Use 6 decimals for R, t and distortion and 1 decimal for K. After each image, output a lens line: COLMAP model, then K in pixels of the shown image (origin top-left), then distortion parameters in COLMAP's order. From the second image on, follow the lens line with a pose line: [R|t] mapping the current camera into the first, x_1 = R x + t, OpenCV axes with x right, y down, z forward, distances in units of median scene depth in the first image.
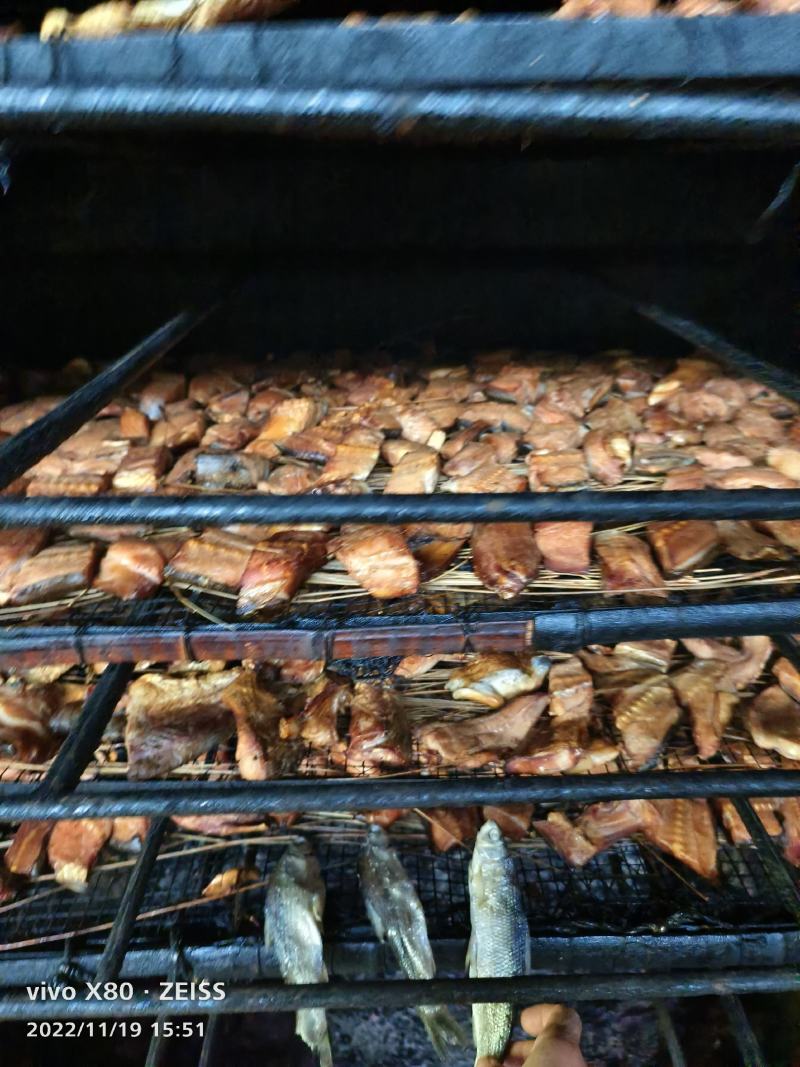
lens RADIAL K [[755.8, 0, 401.7], [0, 755.8, 529.1], [0, 0, 1]] dist [-0.001231, 0.022679]
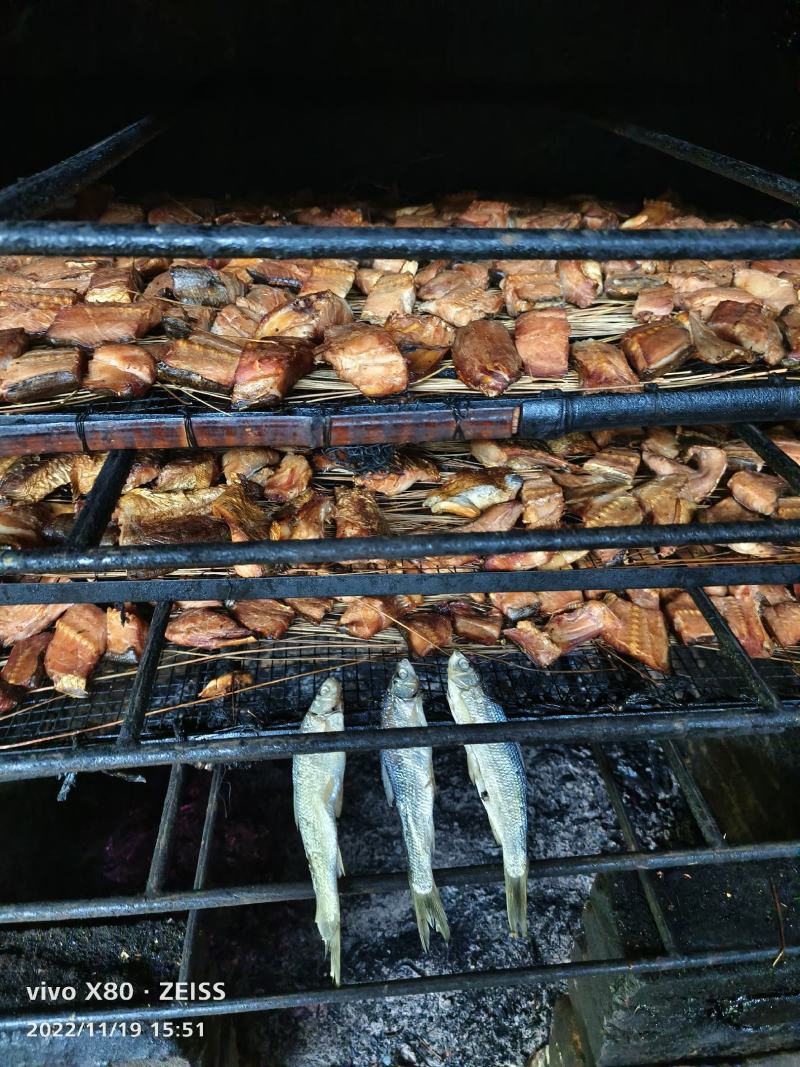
lens RADIAL K [[755.8, 0, 397.2], [0, 755.8, 537.0], [0, 0, 1]] dist [-0.001231, 0.022679]
pose [[0.997541, -0.016600, 0.068085, -0.052061], [0.006911, 0.990105, 0.140155, 0.109693], [-0.069738, -0.139340, 0.987786, -0.038747]]
